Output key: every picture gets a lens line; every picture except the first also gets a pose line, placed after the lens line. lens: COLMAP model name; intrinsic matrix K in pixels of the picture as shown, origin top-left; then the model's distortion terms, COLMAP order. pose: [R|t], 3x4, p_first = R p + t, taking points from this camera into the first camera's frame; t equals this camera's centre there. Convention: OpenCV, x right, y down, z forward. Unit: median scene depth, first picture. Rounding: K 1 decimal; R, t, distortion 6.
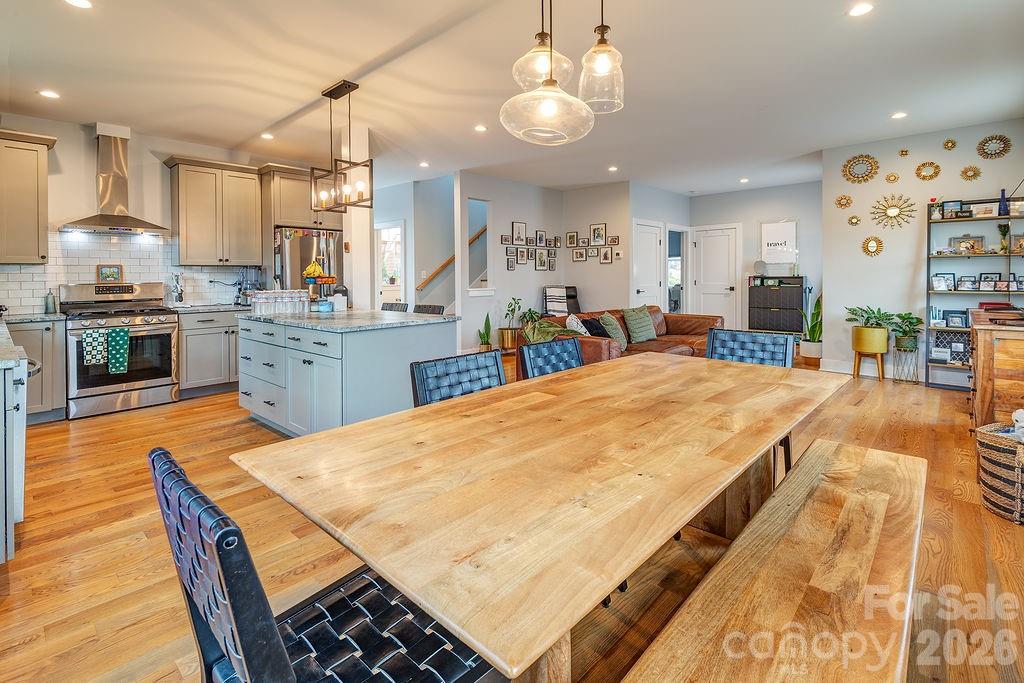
lens RADIAL K [[507.8, 0, 611.9], [0, 507.8, 276.2], [0, 0, 1]] dist [0.031737, -0.015495]
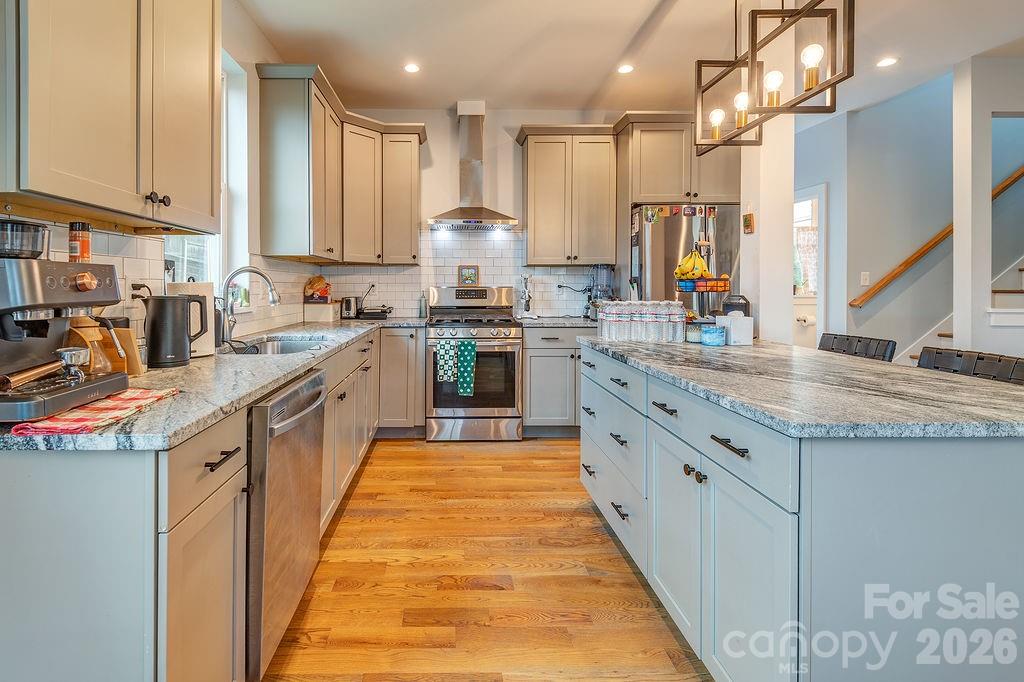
lens RADIAL K [[502.3, 0, 483.3], [0, 502.3, 289.4], [0, 0, 1]] dist [0.018605, -0.000681]
pose [[0.645903, 0.014476, -0.763282, -0.299861], [-0.010185, 0.999895, 0.010345, 0.009278], [0.763352, 0.001092, 0.645982, 0.458755]]
